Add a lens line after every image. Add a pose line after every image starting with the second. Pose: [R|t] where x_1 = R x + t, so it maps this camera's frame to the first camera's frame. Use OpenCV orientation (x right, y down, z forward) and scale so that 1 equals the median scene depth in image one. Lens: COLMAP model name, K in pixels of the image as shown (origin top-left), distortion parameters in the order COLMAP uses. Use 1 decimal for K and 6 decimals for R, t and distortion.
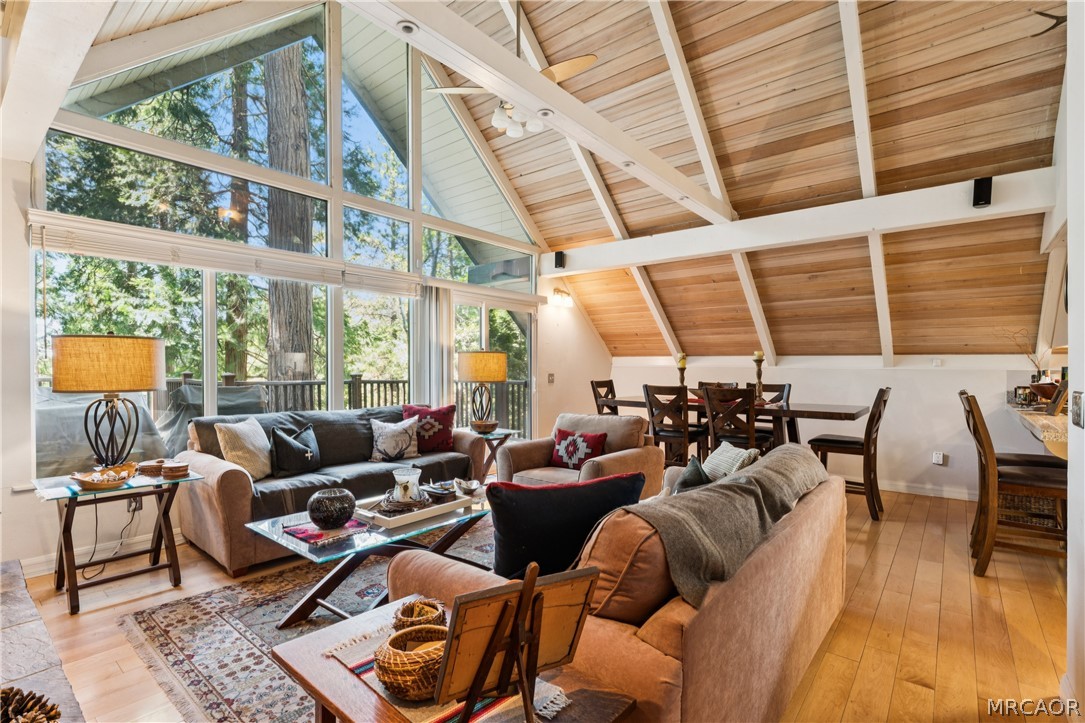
lens RADIAL K [[502.8, 0, 541.6], [0, 502.8, 361.3], [0, 0, 1]] dist [-0.002347, -0.000396]
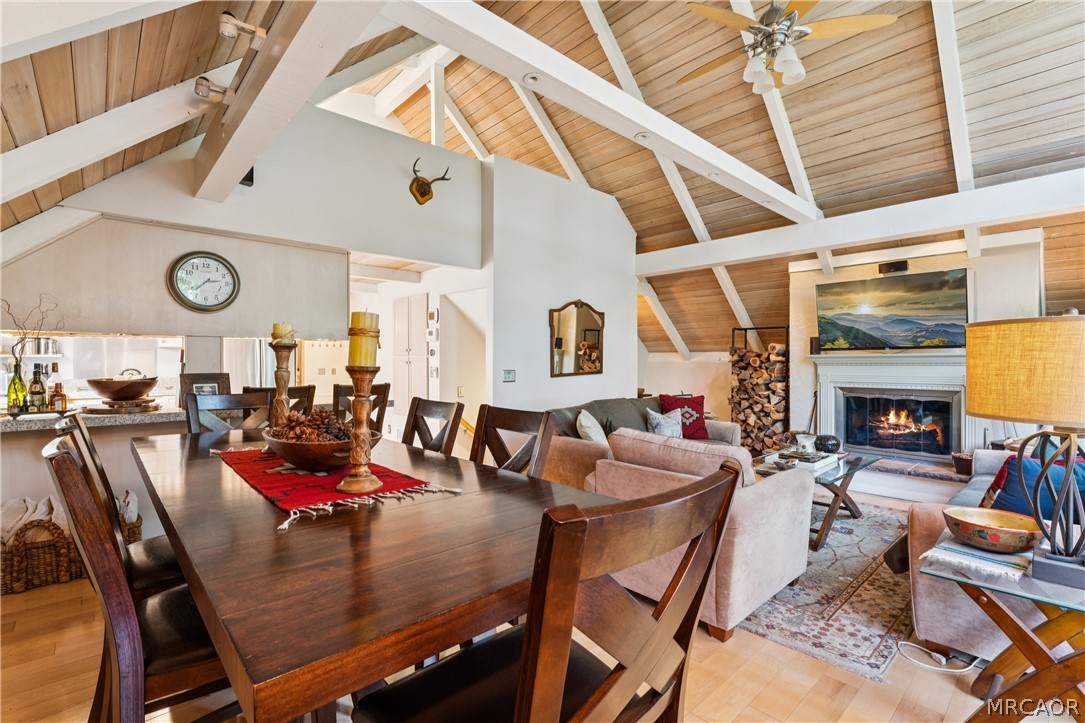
lens RADIAL K [[488.6, 0, 542.5], [0, 488.6, 361.5], [0, 0, 1]] dist [-0.003821, -0.000318]
pose [[-0.990129, -0.011907, 0.139655, 0.283054], [-0.012699, 0.999908, -0.004782, 0.019940], [-0.139585, -0.006509, -0.990189, 2.407596]]
